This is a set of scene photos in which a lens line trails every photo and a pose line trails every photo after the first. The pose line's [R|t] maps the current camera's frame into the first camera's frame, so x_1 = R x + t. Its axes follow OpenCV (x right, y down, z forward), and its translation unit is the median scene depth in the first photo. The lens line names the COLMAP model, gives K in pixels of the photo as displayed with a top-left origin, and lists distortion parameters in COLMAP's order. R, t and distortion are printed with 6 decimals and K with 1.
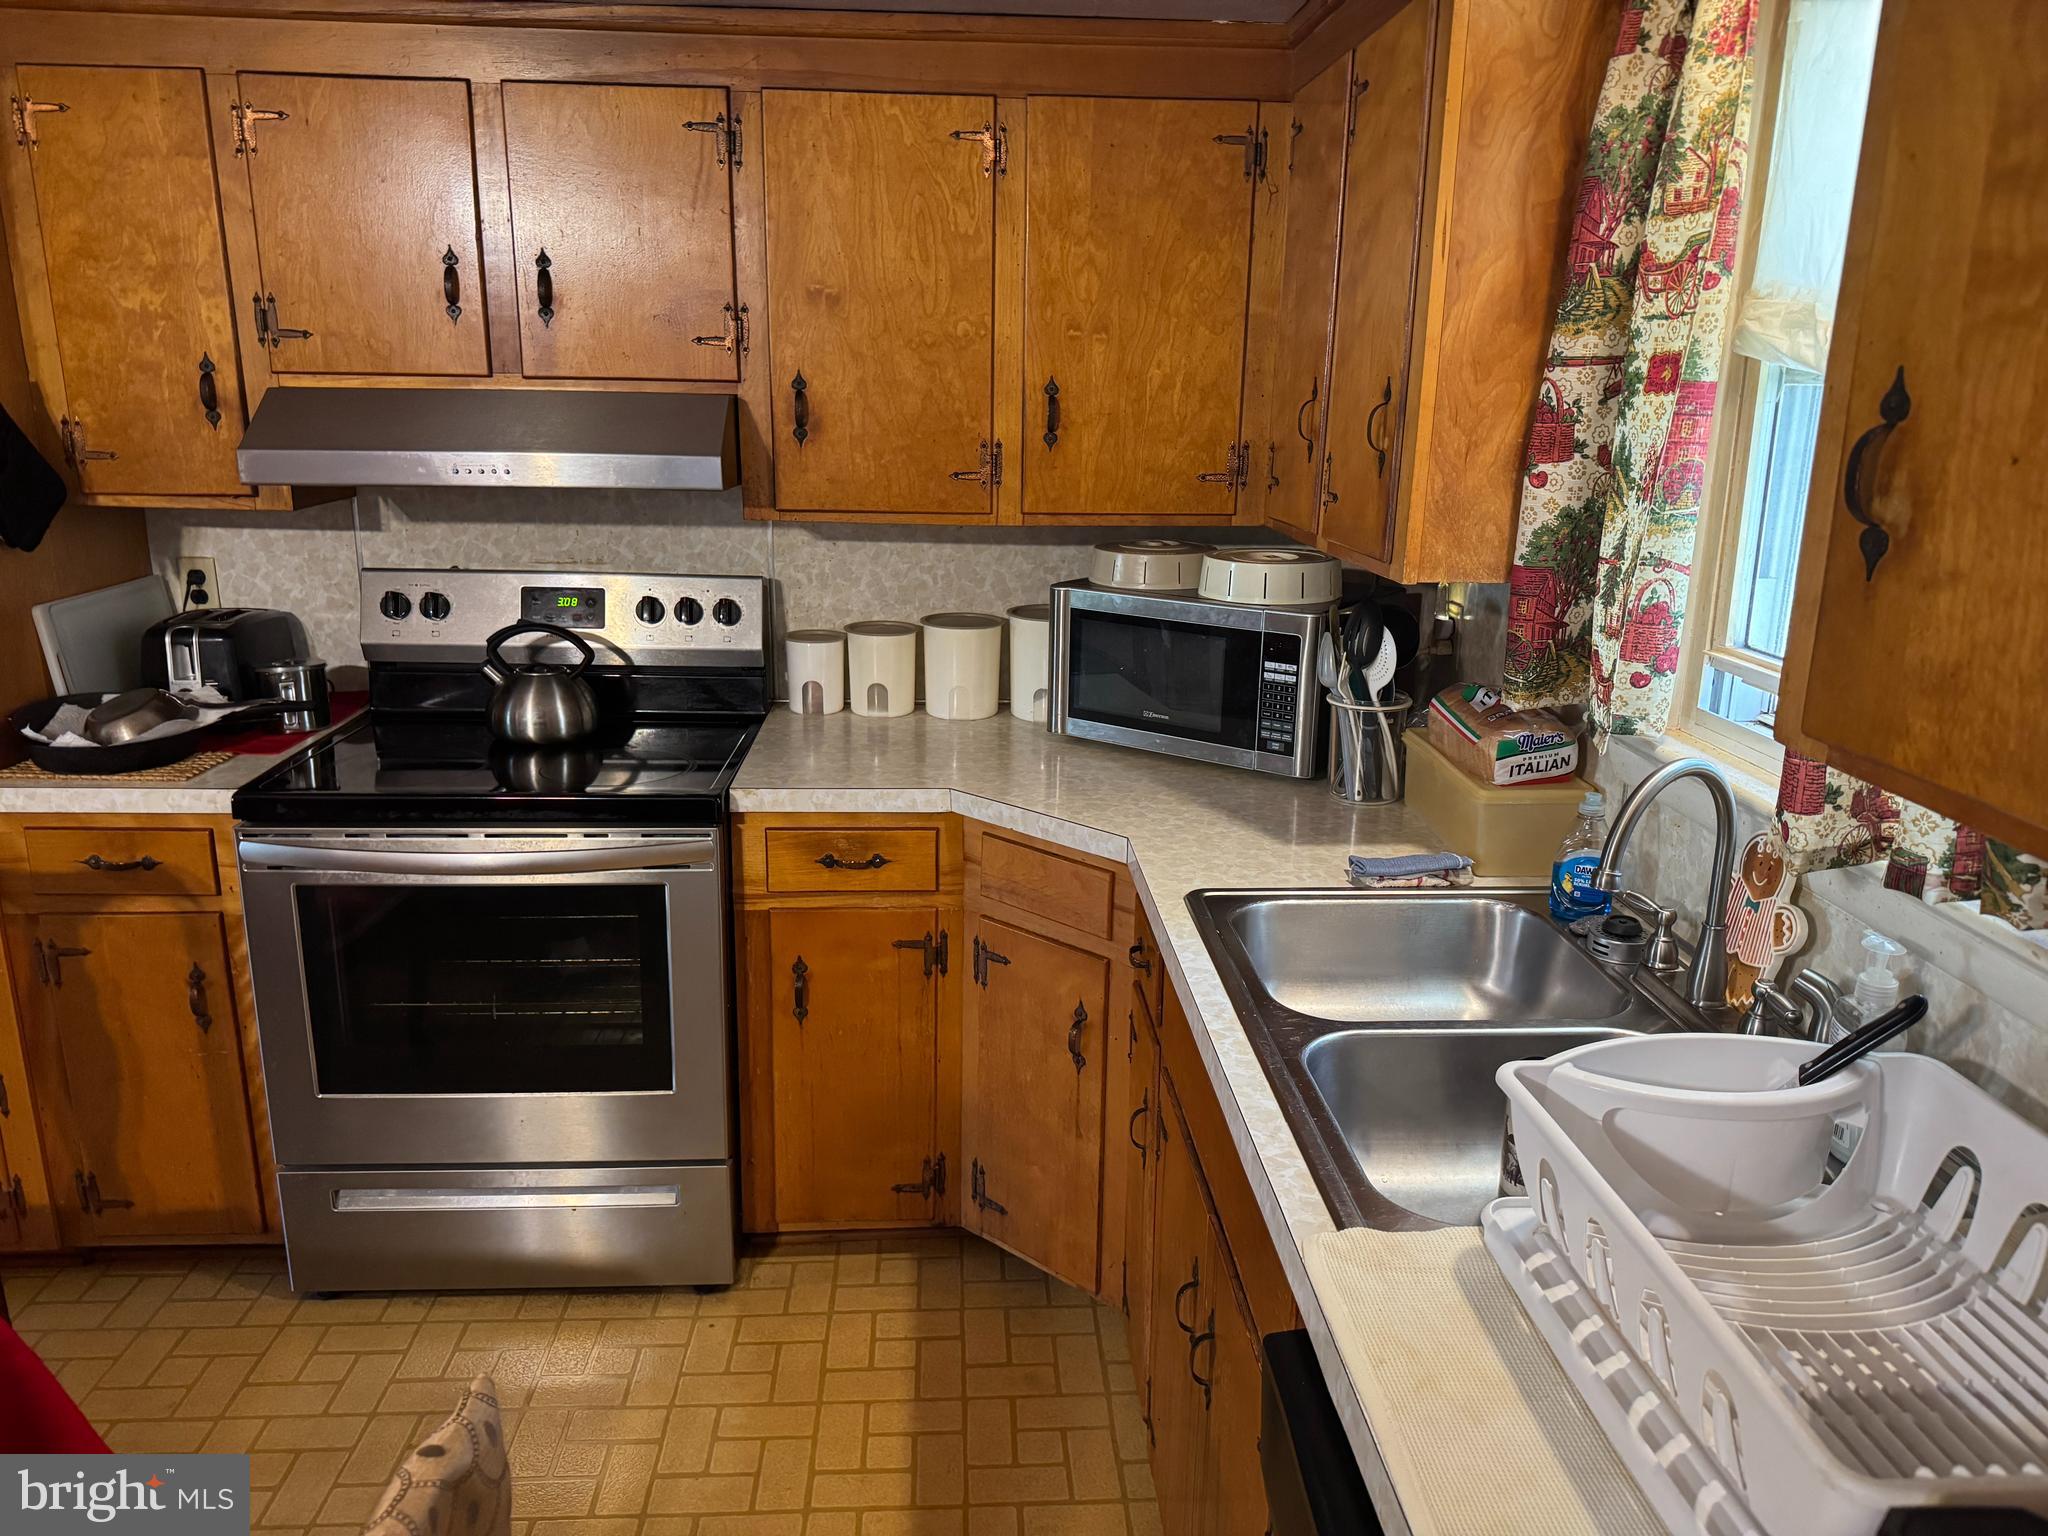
lens RADIAL K [[1451.9, 0, 1029.1], [0, 1451.9, 762.0], [0, 0, 1]] dist [0.119409, -0.187667]
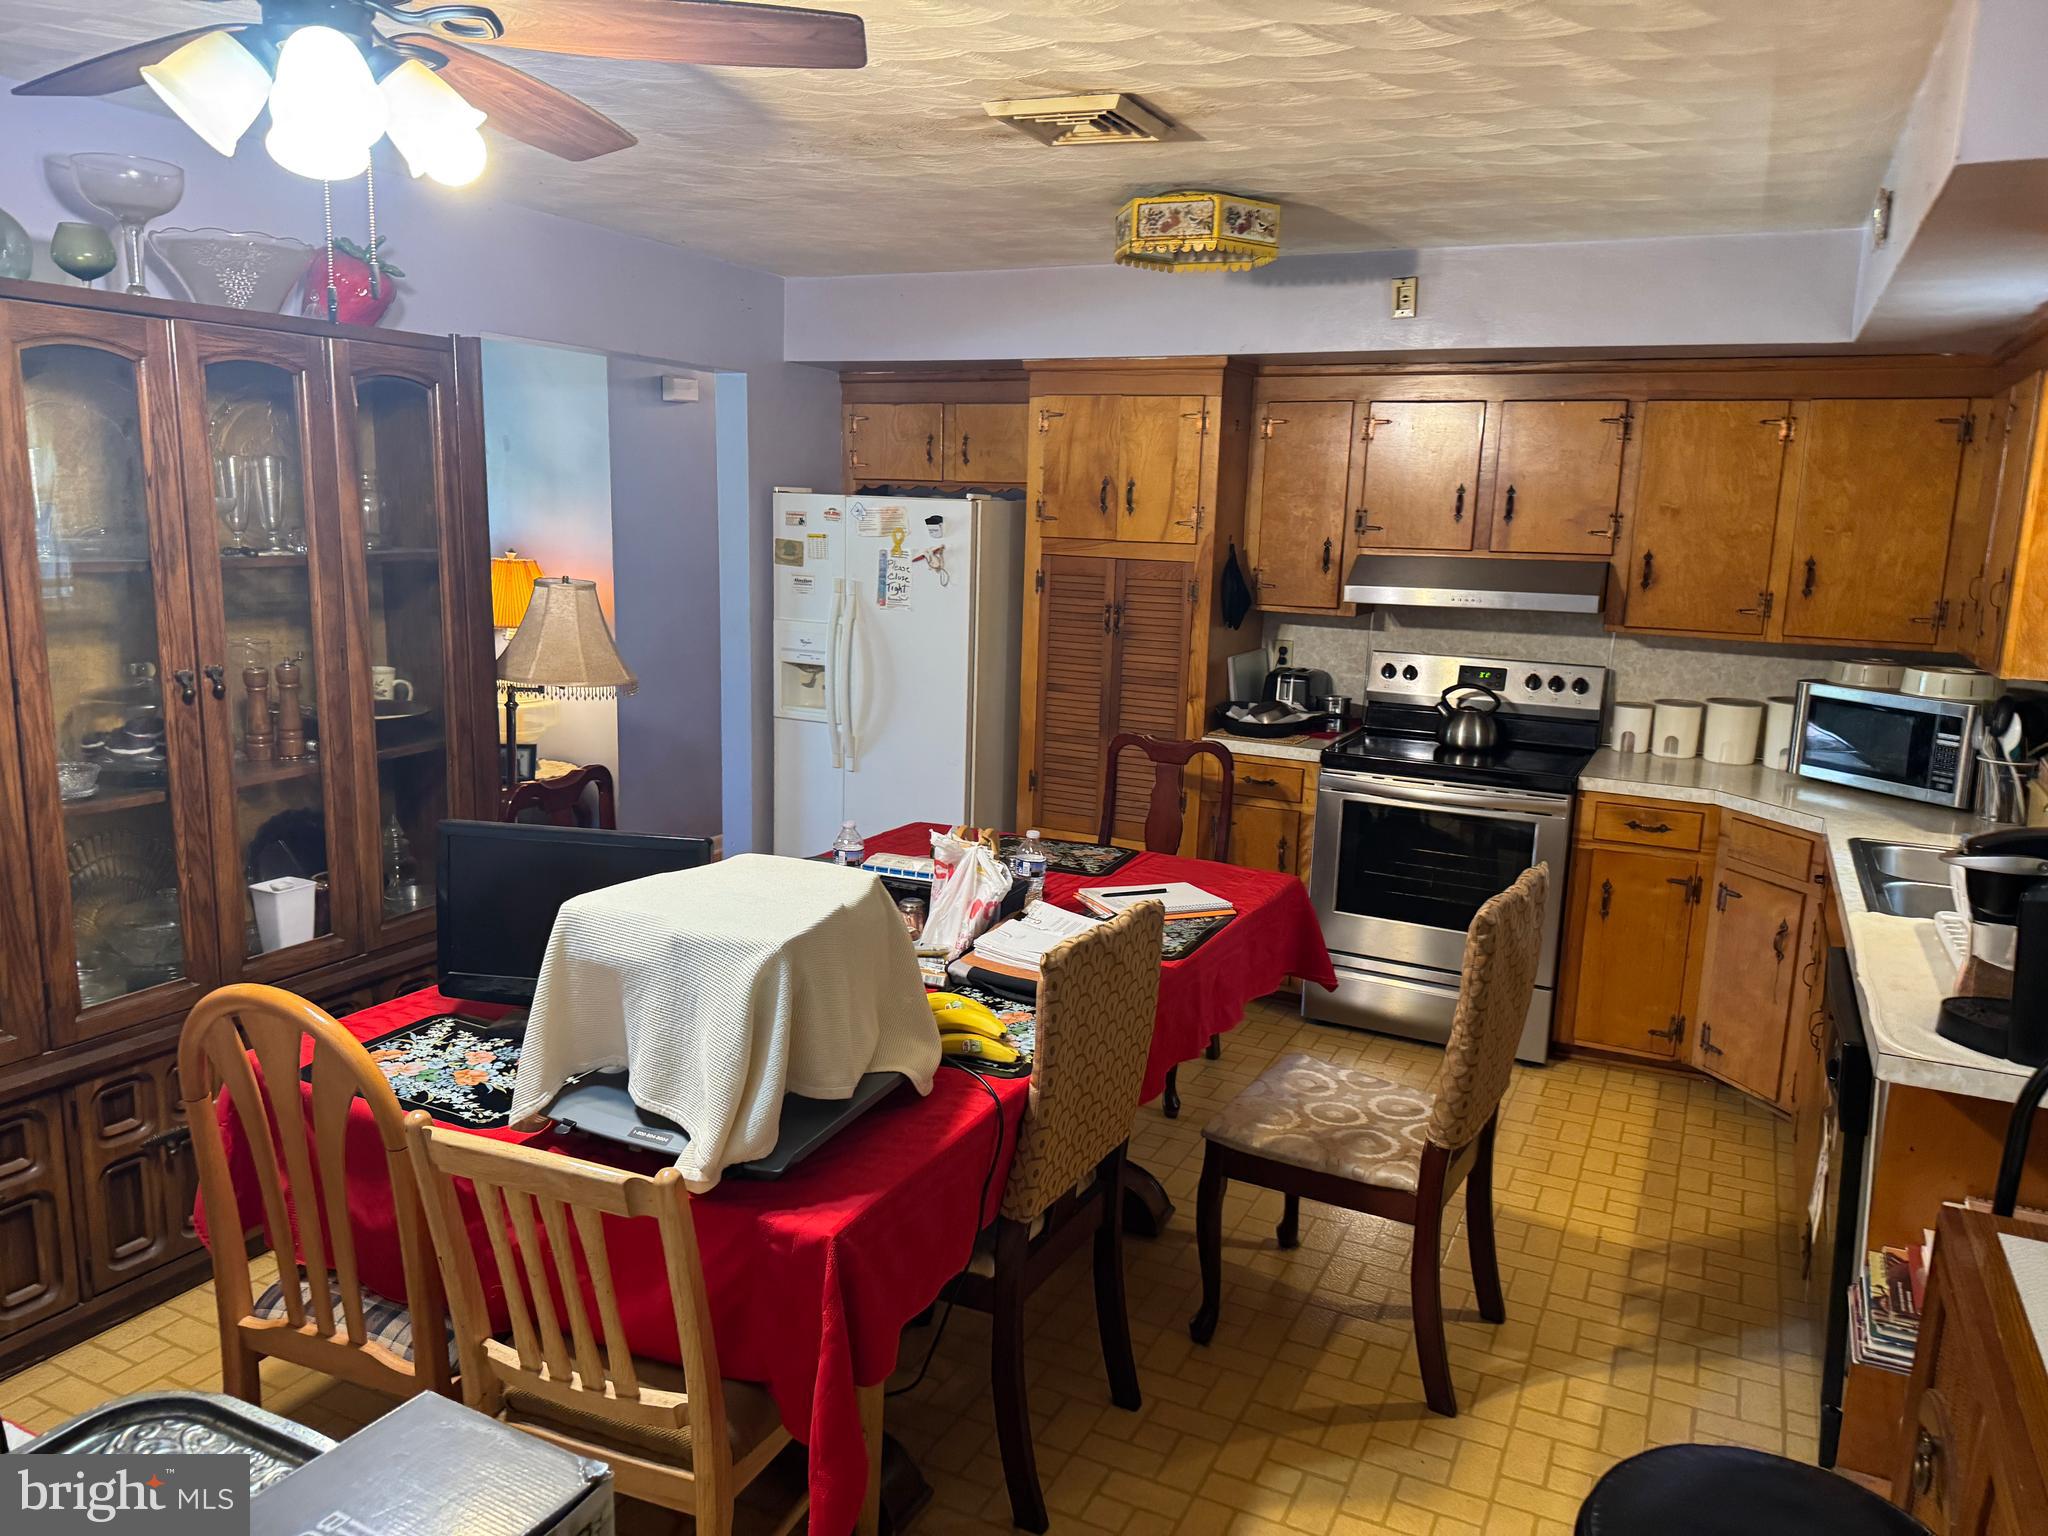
lens RADIAL K [[1427.4, 0, 1021.1], [0, 1427.4, 779.3], [0, 0, 1]] dist [0.051479, -0.083488]
pose [[0.866699, 0.101560, -0.488384, 0.061620], [-0.138732, 0.989504, -0.040429, 0.181735], [0.479152, 0.102794, 0.871692, -0.844346]]
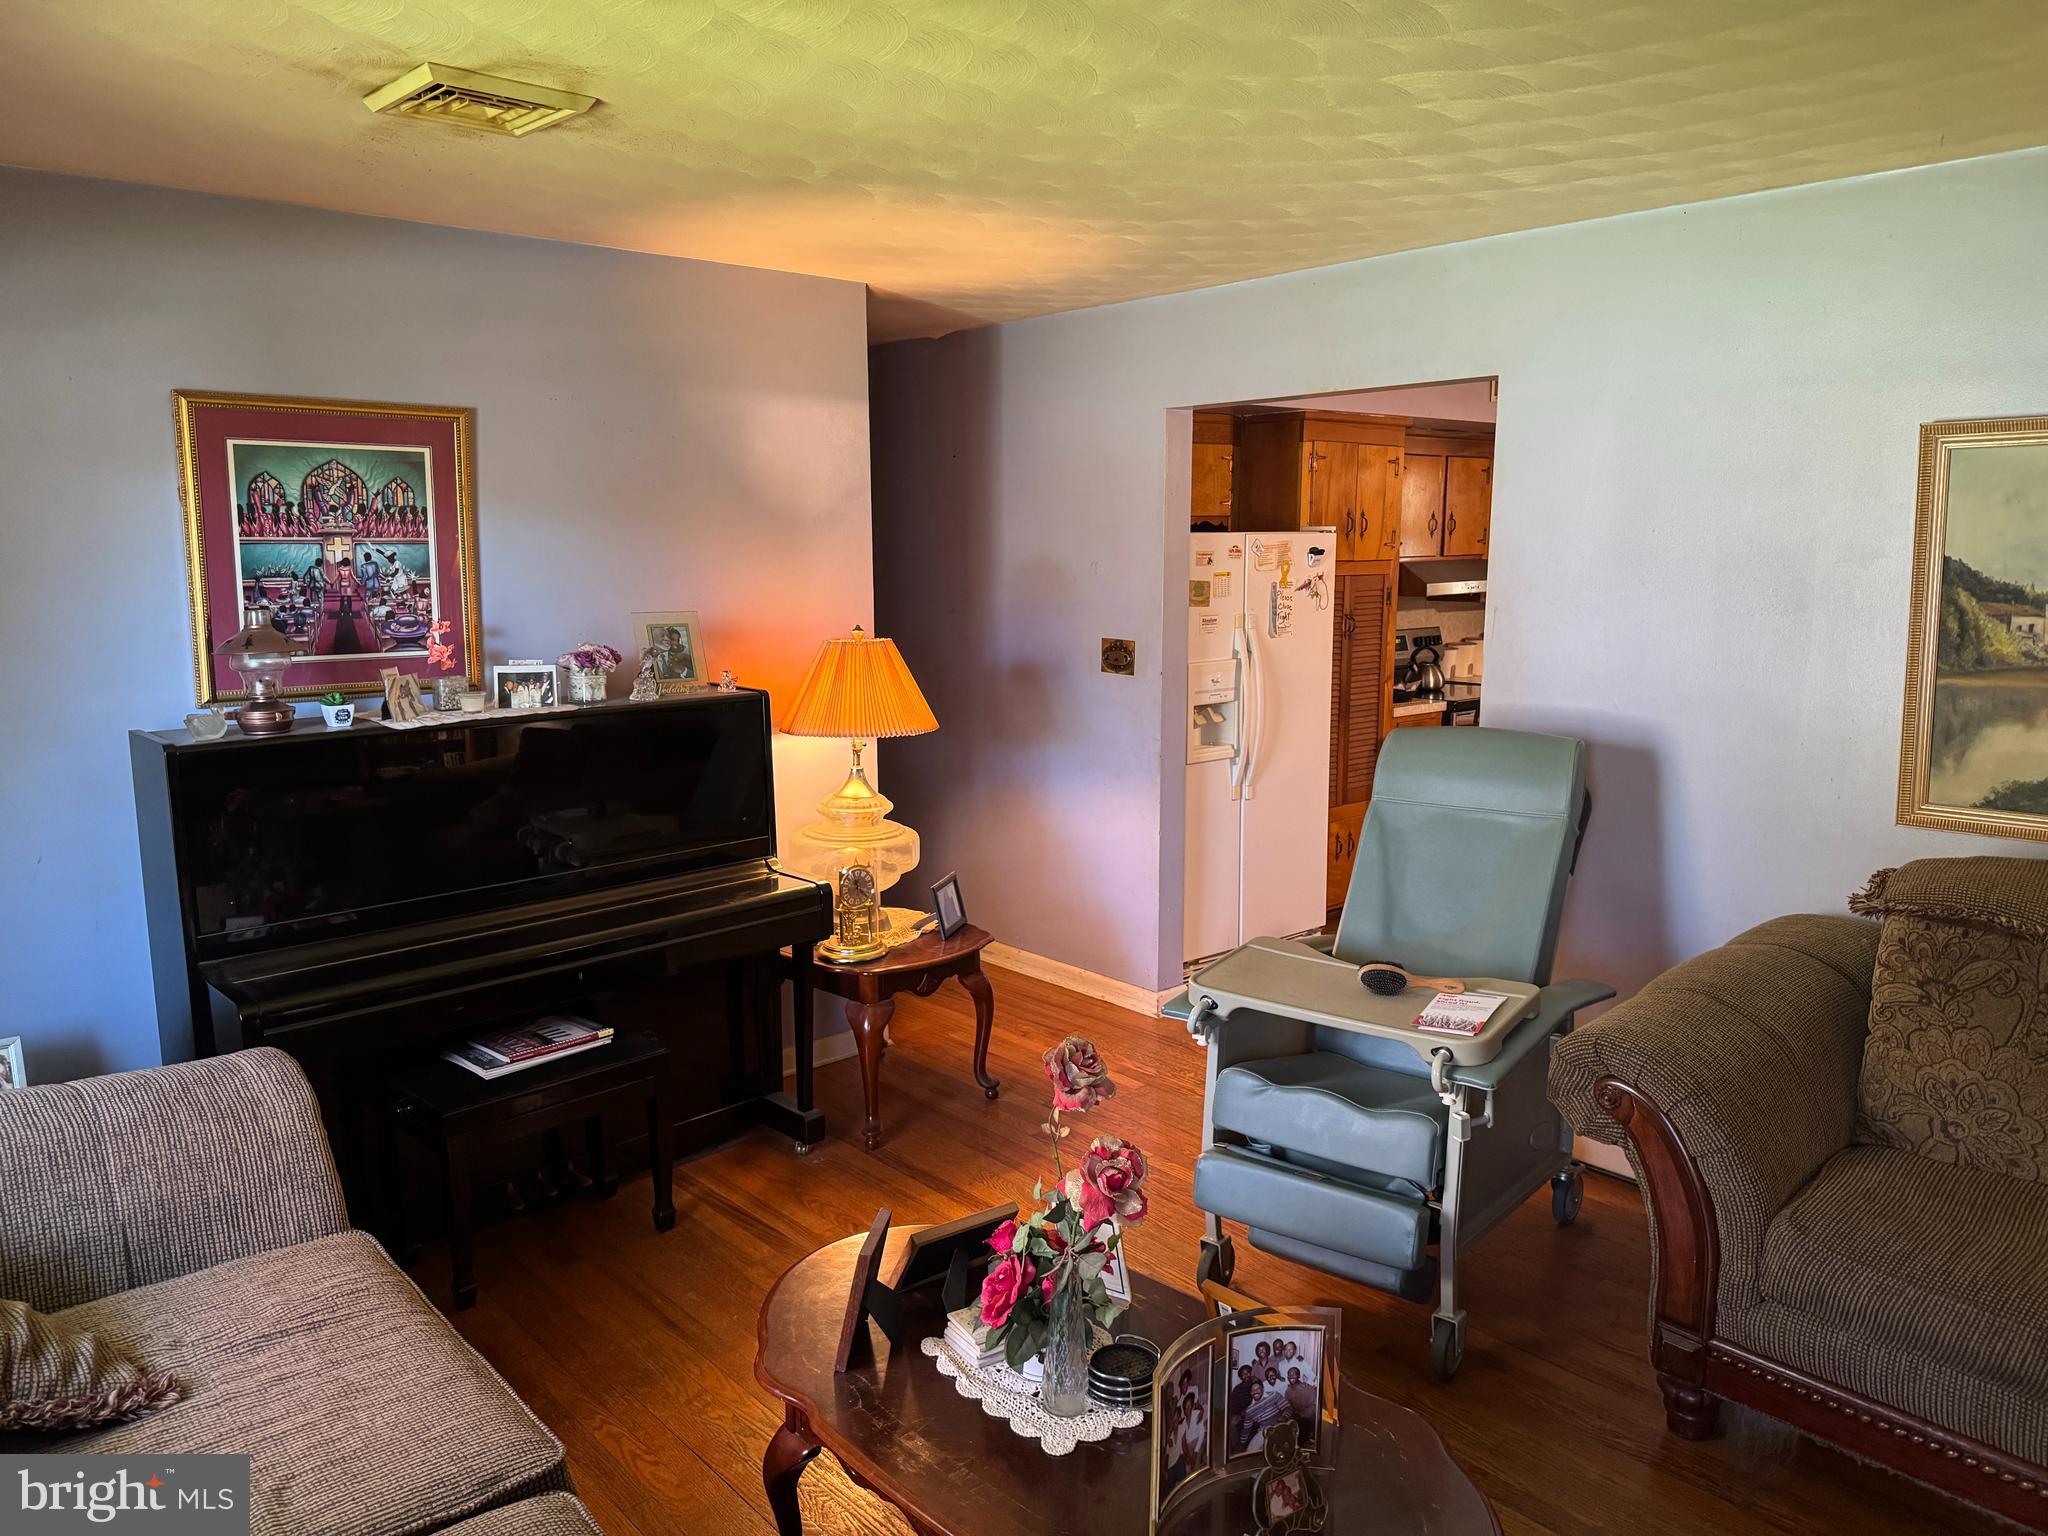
lens RADIAL K [[1451.9, 0, 1029.1], [0, 1451.9, 762.0], [0, 0, 1]] dist [0.119409, -0.187667]
pose [[0.754358, -0.125734, 0.644310, -2.862835], [0.178635, 0.983766, -0.017169, 0.043722], [-0.631691, 0.128048, 0.764572, -0.619473]]
